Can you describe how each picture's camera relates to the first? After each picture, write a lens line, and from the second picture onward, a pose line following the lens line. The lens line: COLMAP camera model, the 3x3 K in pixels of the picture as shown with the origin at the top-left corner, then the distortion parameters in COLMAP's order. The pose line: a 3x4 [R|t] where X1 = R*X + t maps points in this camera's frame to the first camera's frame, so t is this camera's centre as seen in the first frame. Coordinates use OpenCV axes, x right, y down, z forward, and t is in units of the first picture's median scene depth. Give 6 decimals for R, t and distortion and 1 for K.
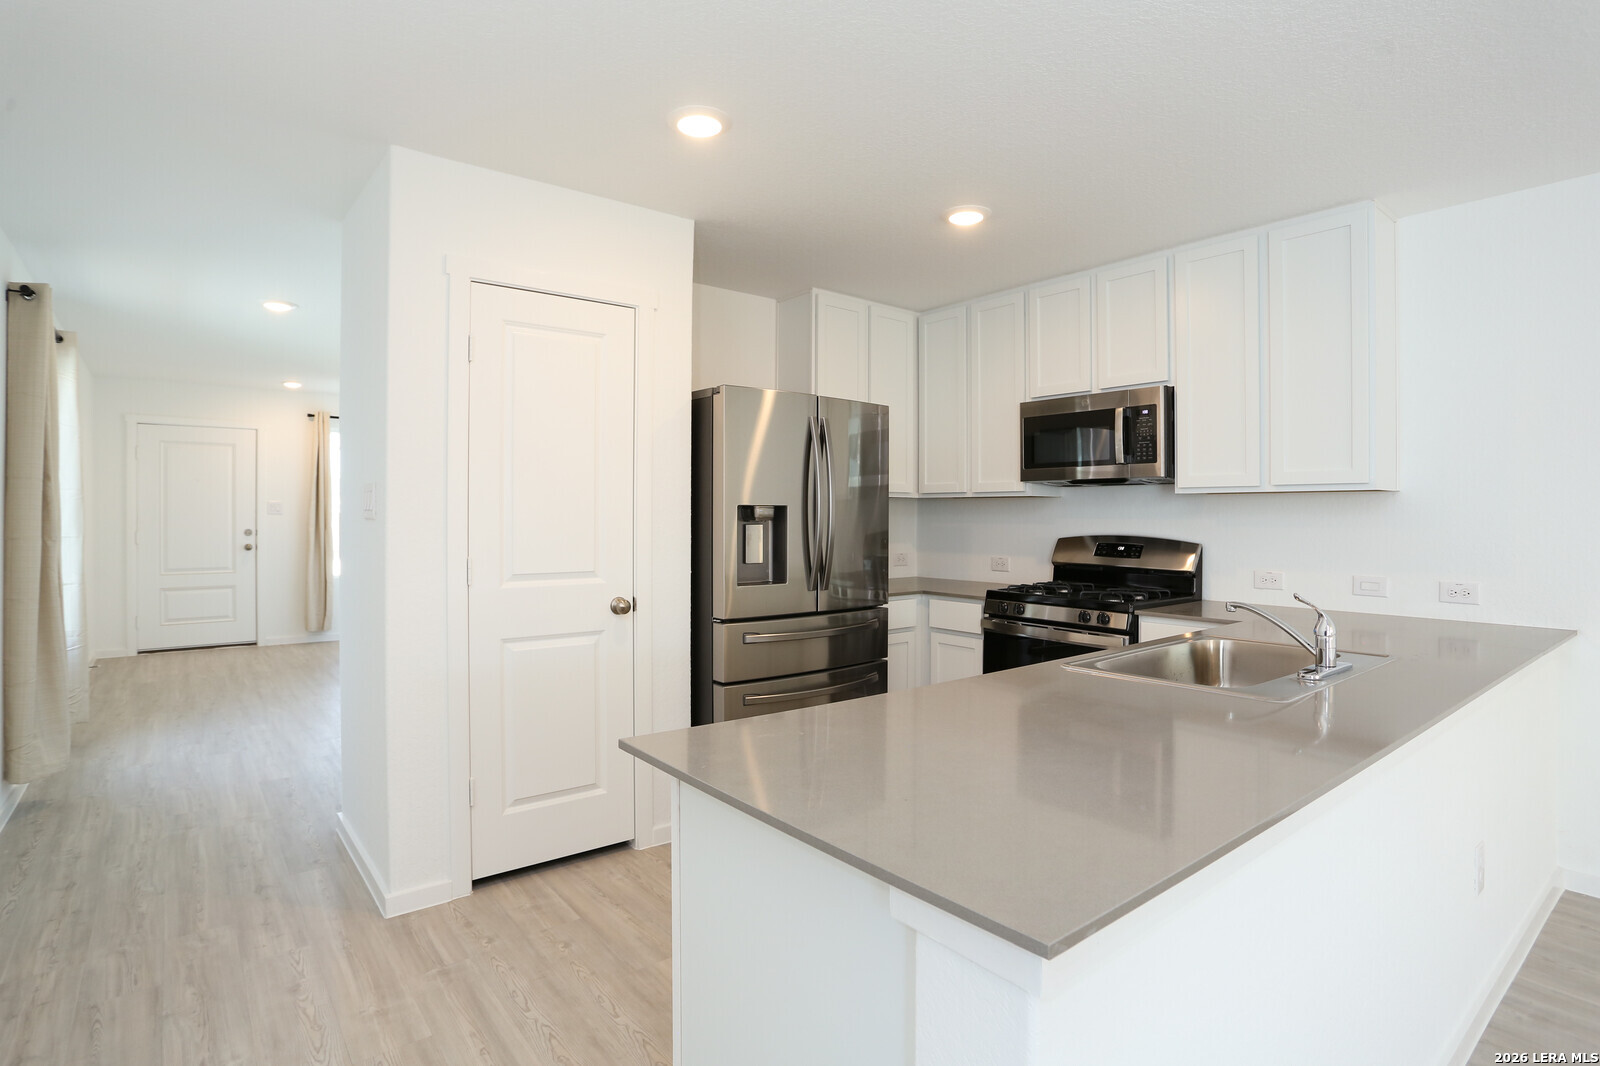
lens RADIAL K [[810.6, 0, 788.1], [0, 810.6, 522.1], [0, 0, 1]] dist [-0.031038, 0.001260]
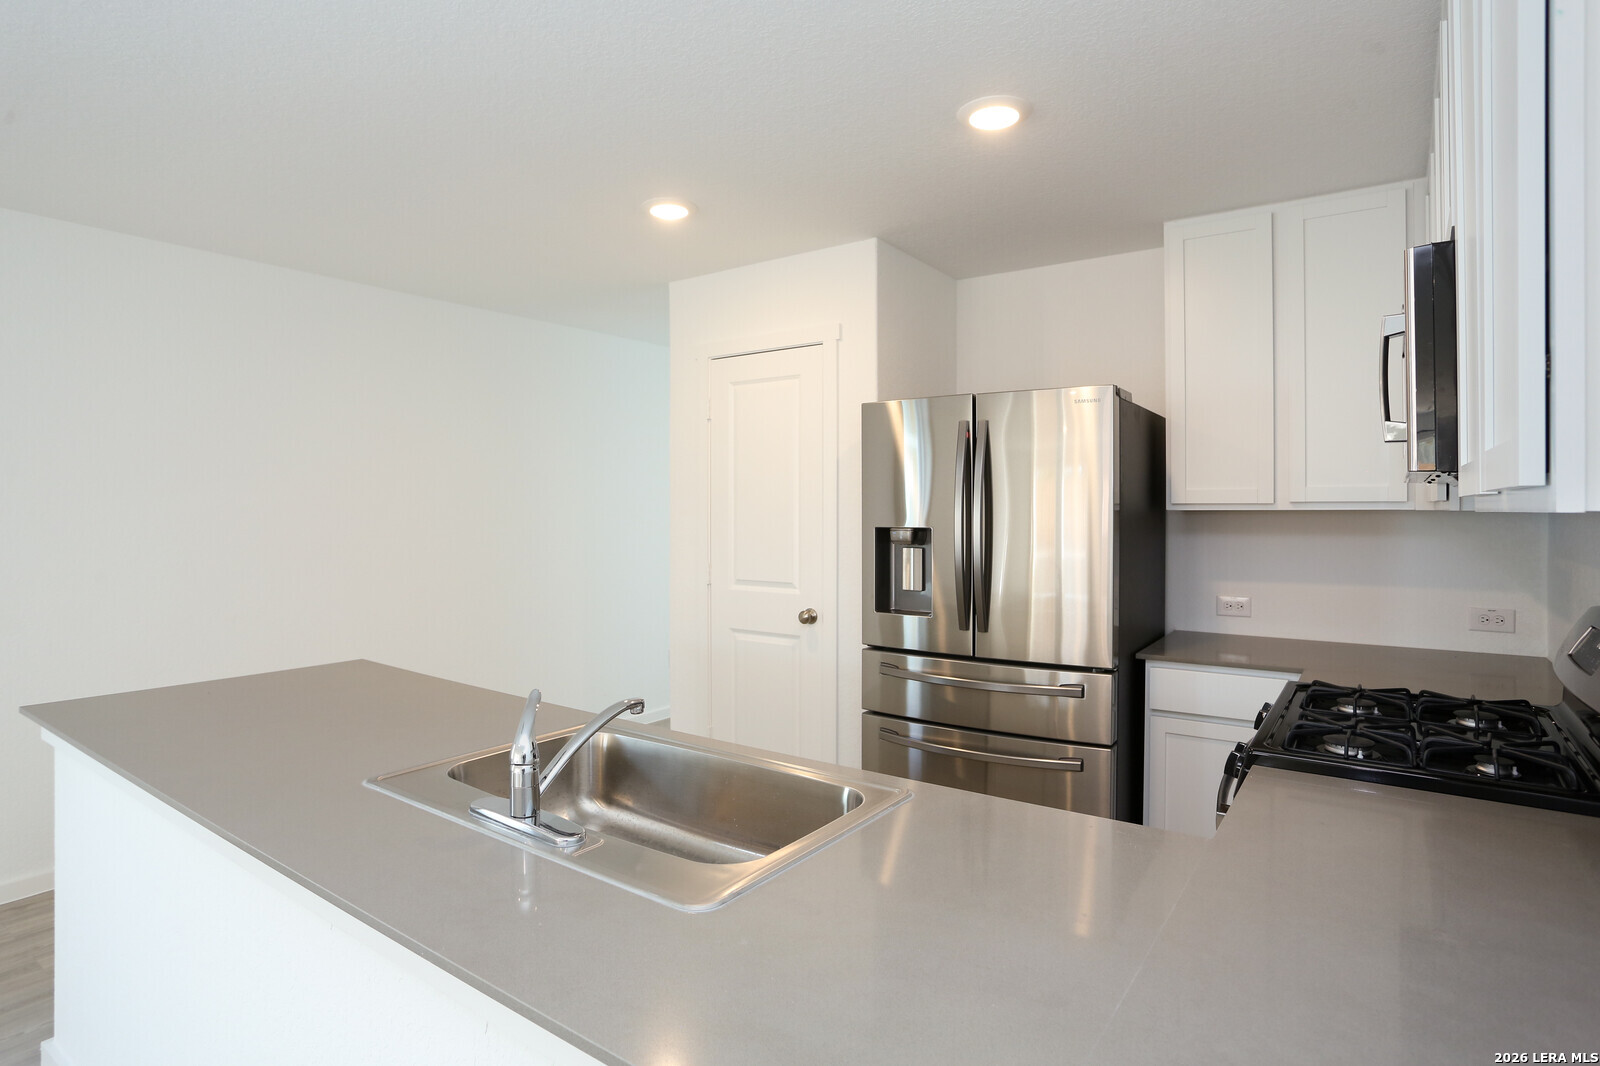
lens RADIAL K [[860.8, 0, 805.4], [0, 860.8, 525.7], [0, 0, 1]] dist [-0.011837, 0.000062]
pose [[0.281968, 0.013279, -0.959332, 0.377156], [-0.009721, 0.999892, 0.010984, -0.013949], [0.959375, 0.006229, 0.282066, 0.269193]]
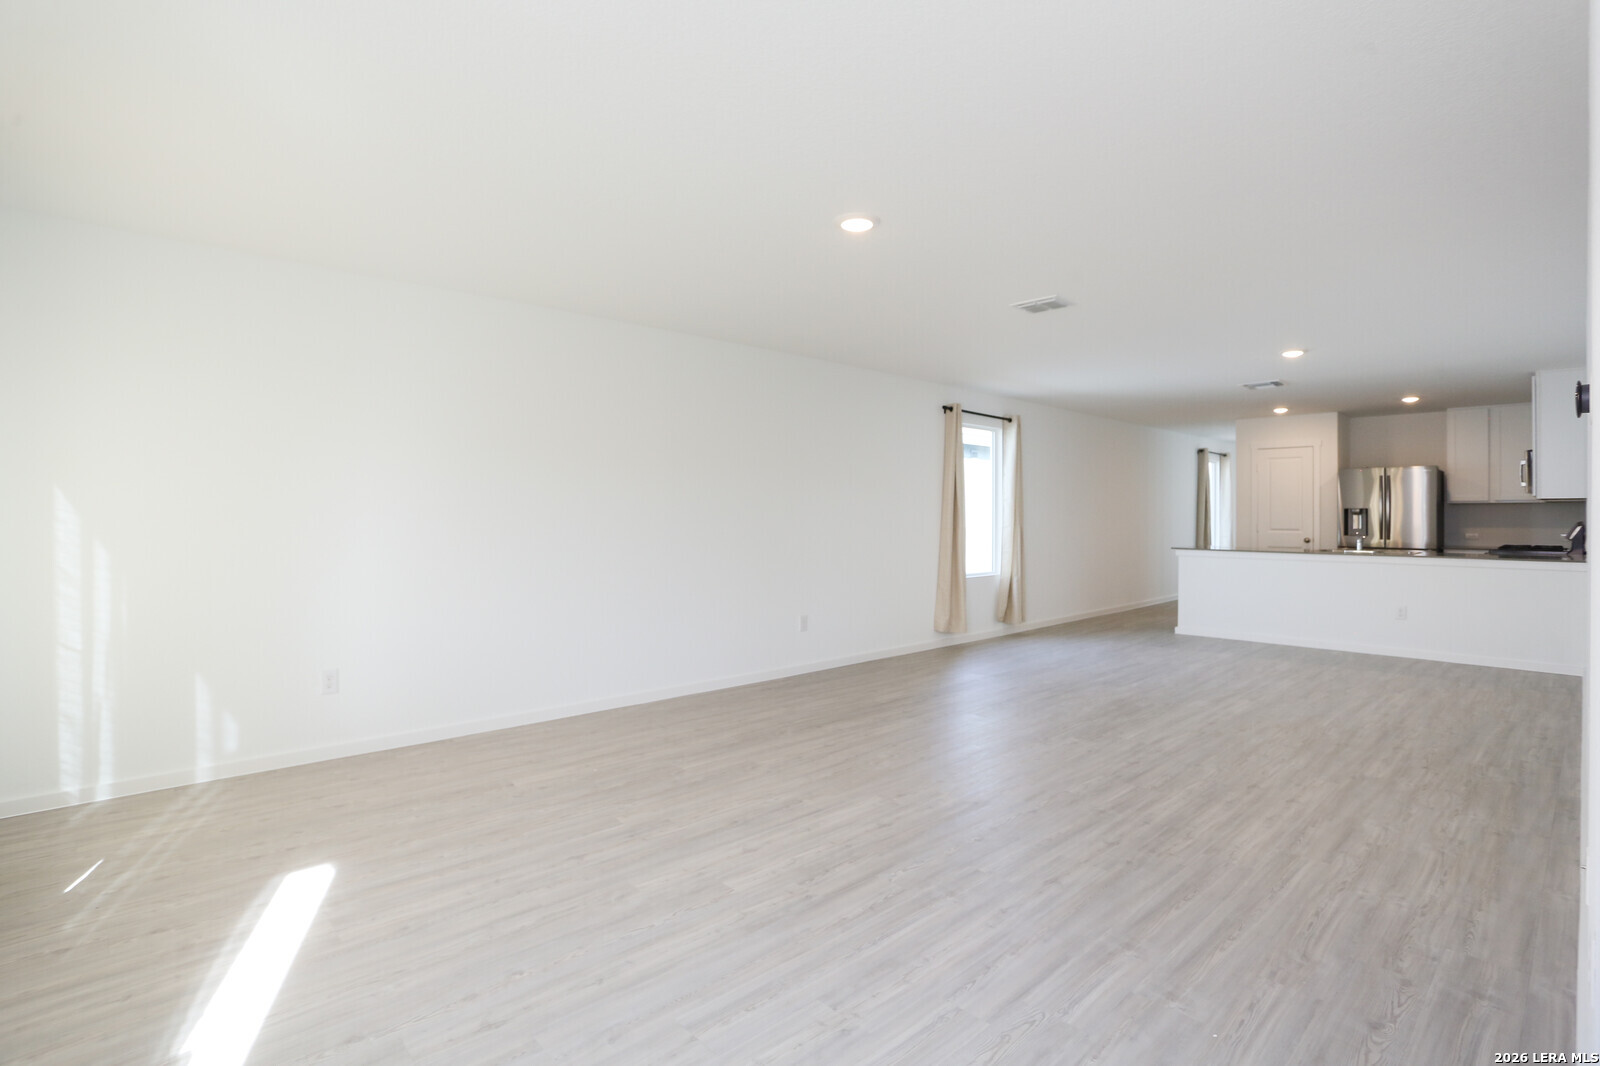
lens RADIAL K [[767.9, 0, 793.1], [0, 767.9, 530.7], [0, 0, 1]] dist [-0.036374, 0.004182]
pose [[0.094238, 0.015779, -0.995425, 1.051030], [-0.009451, 0.999844, 0.014954, 0.016359], [0.995505, 0.007999, 0.094372, -0.529757]]
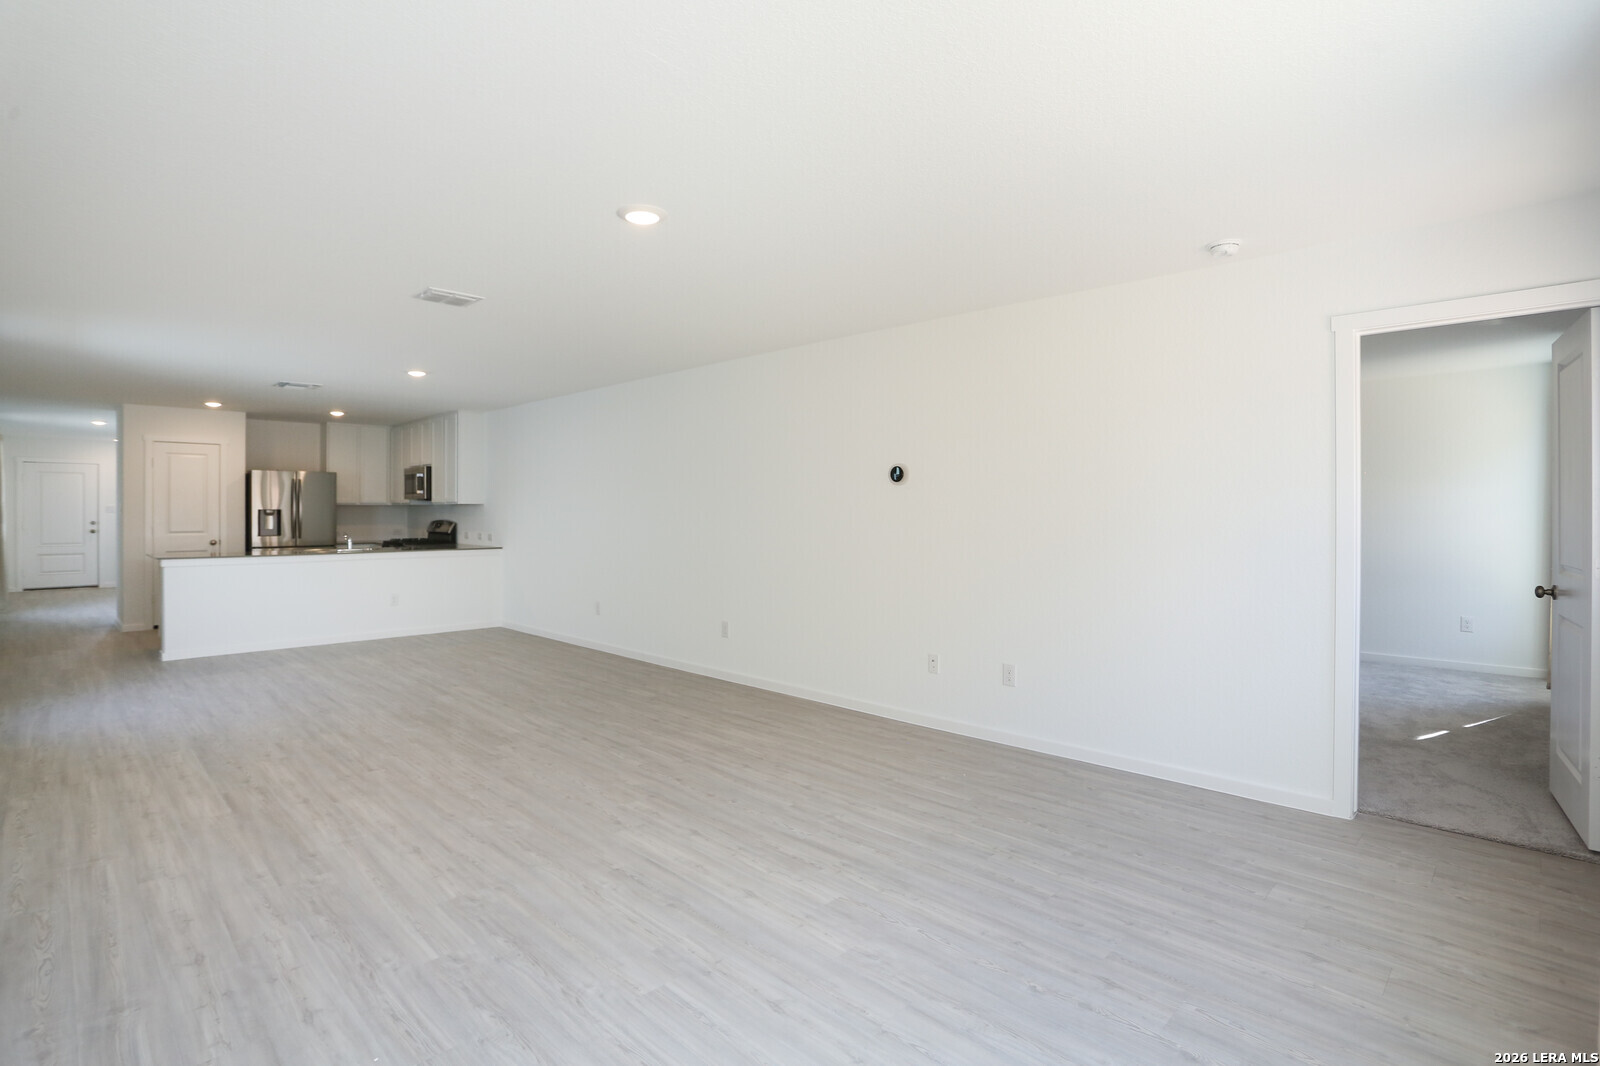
lens RADIAL K [[767.9, 0, 812.7], [0, 767.9, 517.2], [0, 0, 1]] dist [-0.036374, 0.004182]
pose [[0.990004, -0.003376, 0.141001, 0.667225], [0.003672, 0.999992, -0.001845, 0.009142], [-0.140993, 0.002345, 0.990008, -0.853128]]
